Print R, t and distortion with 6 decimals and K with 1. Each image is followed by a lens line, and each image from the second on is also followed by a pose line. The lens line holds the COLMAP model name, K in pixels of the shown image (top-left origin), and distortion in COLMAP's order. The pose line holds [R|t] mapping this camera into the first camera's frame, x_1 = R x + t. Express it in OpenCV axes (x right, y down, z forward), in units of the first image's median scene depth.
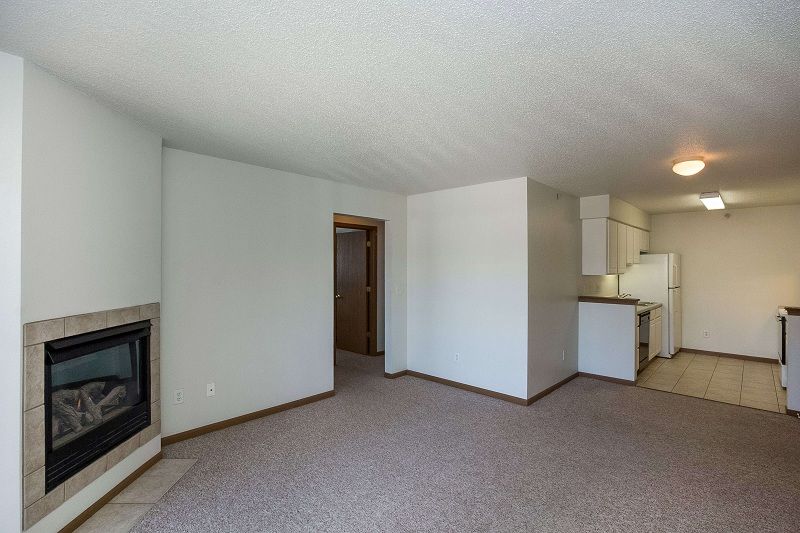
lens RADIAL K [[385.0, 0, 400.0], [0, 385.0, 266.5], [0, 0, 1]] dist [-0.004942, -0.000095]
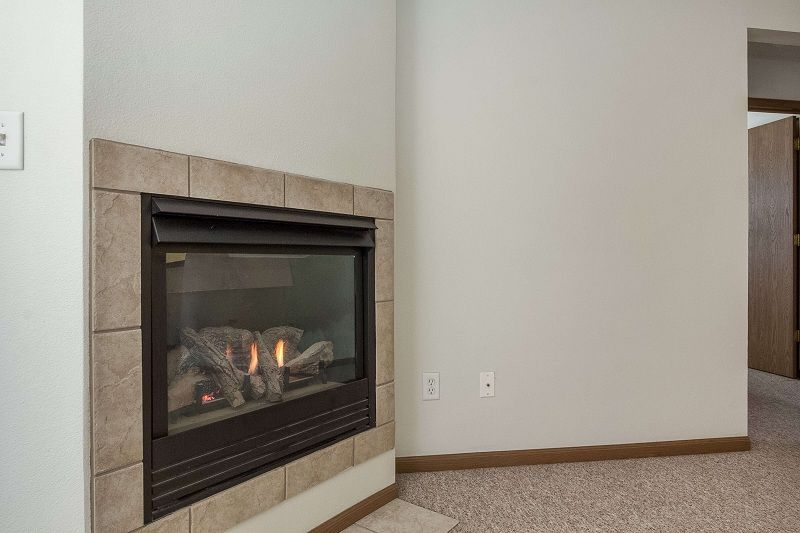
lens RADIAL K [[505.1, 0, 400.0], [0, 505.1, 266.5], [0, 0, 1]] dist [-0.007089, -0.001565]
pose [[0.794157, 0.005111, -0.607691, -0.236468], [0.000998, 0.999952, 0.009714, 0.209135], [0.607711, -0.008321, 0.794114, 0.530350]]
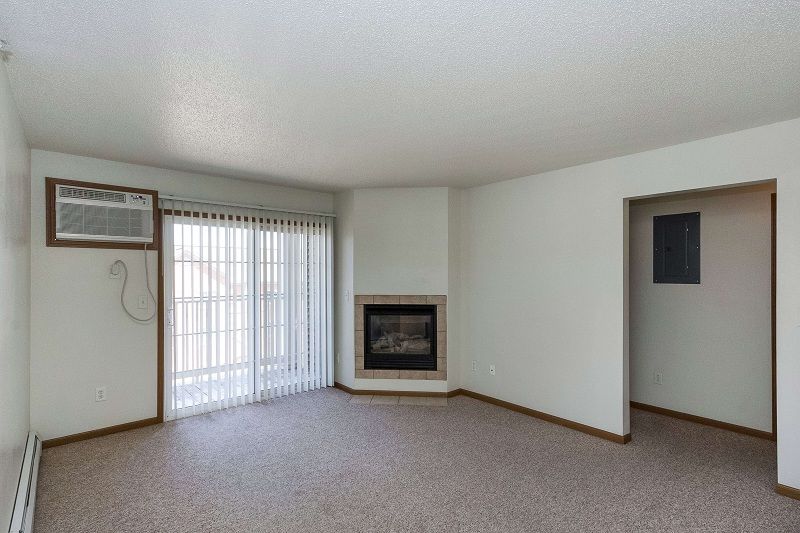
lens RADIAL K [[385.0, 0, 400.0], [0, 385.0, 266.5], [0, 0, 1]] dist [-0.004942, -0.000095]
pose [[-0.098467, -0.011921, -0.995069, 1.047984], [0.001394, 0.999926, -0.012118, -0.003829], [0.995139, -0.002580, -0.098443, 1.086546]]
